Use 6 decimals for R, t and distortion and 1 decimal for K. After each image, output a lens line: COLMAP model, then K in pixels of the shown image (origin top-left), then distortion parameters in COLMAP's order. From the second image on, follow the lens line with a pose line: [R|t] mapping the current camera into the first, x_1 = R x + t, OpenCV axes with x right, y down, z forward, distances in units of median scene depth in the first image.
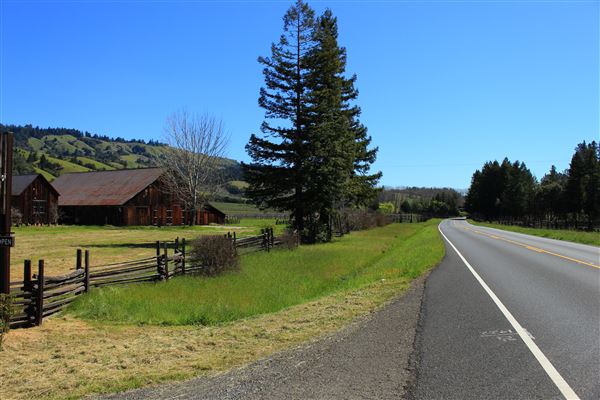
lens RADIAL K [[1573.8, 0, 300.0], [0, 1573.8, 199.6], [0, 0, 1]] dist [-0.123296, 0.000000]
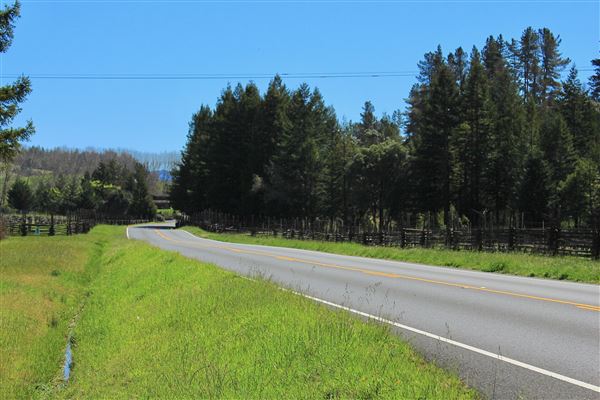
lens RADIAL K [[1573.8, 0, 300.3], [0, 1573.8, 200.5], [0, 0, 1]] dist [-0.123296, 0.000000]
pose [[0.924160, 0.009394, 0.381889, -0.019602], [-0.004107, 0.999884, -0.014656, 0.011540], [-0.381982, 0.011976, 0.924092, 0.618970]]
